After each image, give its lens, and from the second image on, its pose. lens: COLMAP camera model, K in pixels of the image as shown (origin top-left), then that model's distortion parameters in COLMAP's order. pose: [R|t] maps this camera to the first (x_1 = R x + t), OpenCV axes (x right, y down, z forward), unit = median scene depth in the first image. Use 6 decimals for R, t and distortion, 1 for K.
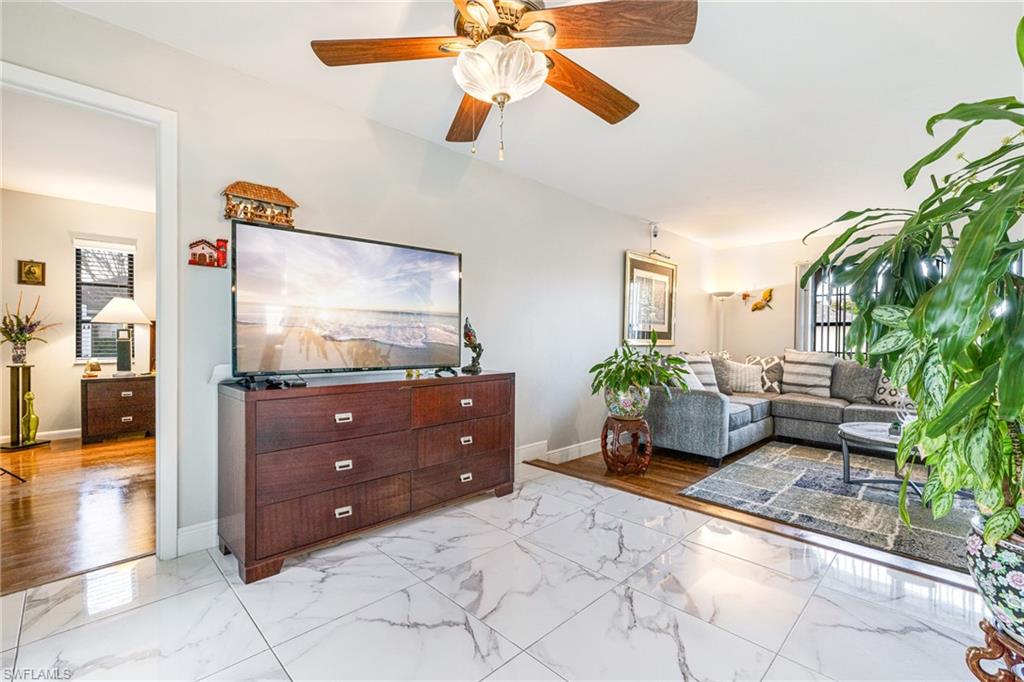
lens RADIAL K [[450.6, 0, 508.2], [0, 450.6, 343.4], [0, 0, 1]] dist [-0.001834, 0.001337]
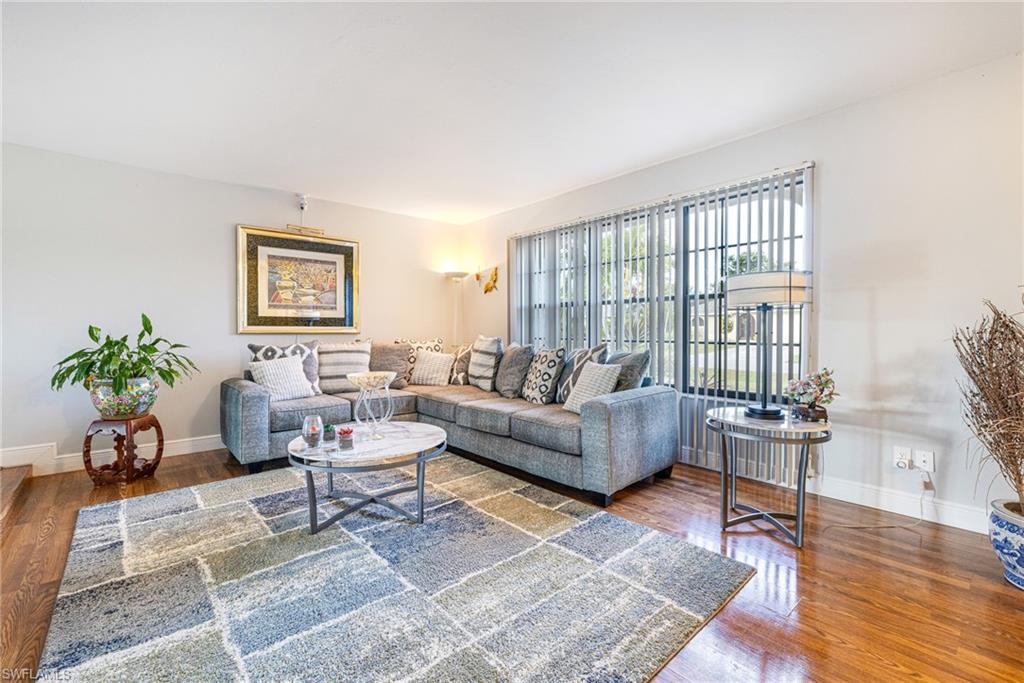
lens RADIAL K [[450.6, 0, 510.7], [0, 450.6, 336.8], [0, 0, 1]] dist [-0.001834, 0.001337]
pose [[0.997857, -0.014281, -0.063861, 0.799828], [0.014384, 0.999896, 0.001149, 0.017032], [0.063838, -0.002065, 0.997958, 0.145676]]
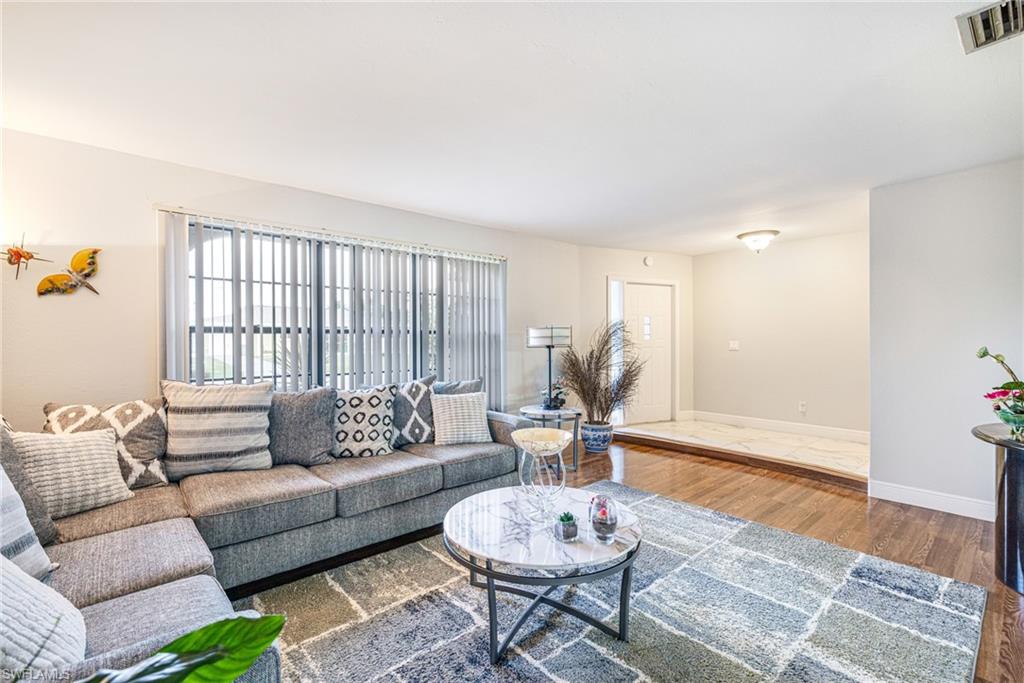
lens RADIAL K [[450.6, 0, 515.6], [0, 450.6, 338.5], [0, 0, 1]] dist [-0.001834, 0.001337]
pose [[0.057691, -0.009783, 0.998287, 0.188226], [0.018004, 0.999800, 0.008757, -0.033403], [-0.998172, 0.017468, 0.057855, 0.664447]]
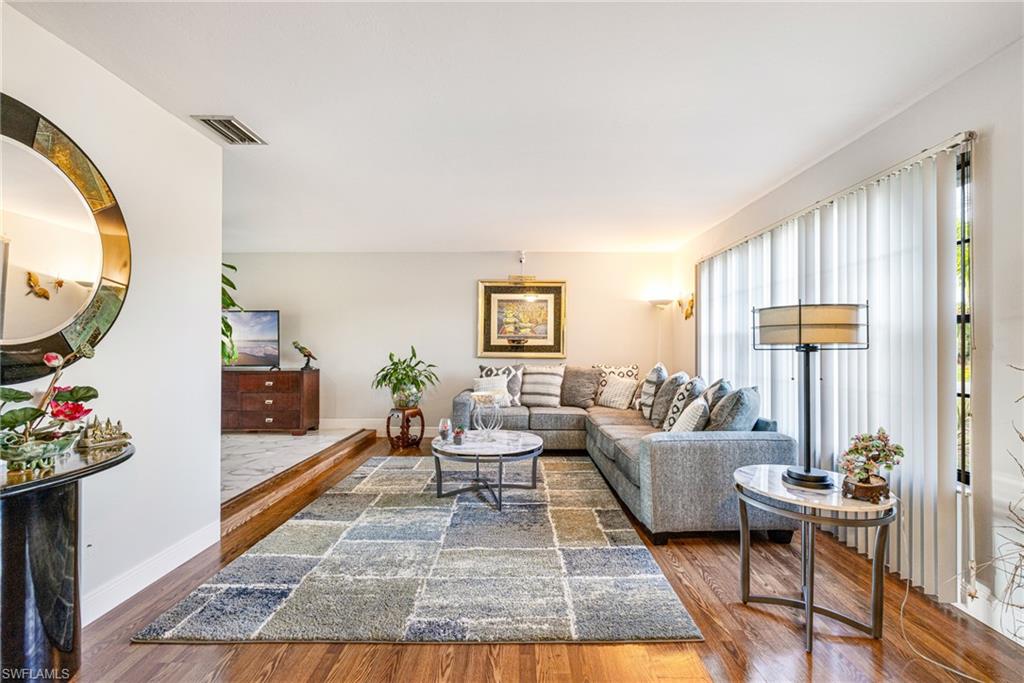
lens RADIAL K [[450.6, 0, 509.9], [0, 450.6, 339.7], [0, 0, 1]] dist [-0.001834, 0.001337]
pose [[0.698468, -0.019919, -0.715364, 1.144171], [-0.005098, 0.999449, -0.032807, -0.003150], [0.715623, 0.026562, 0.697981, 0.184084]]
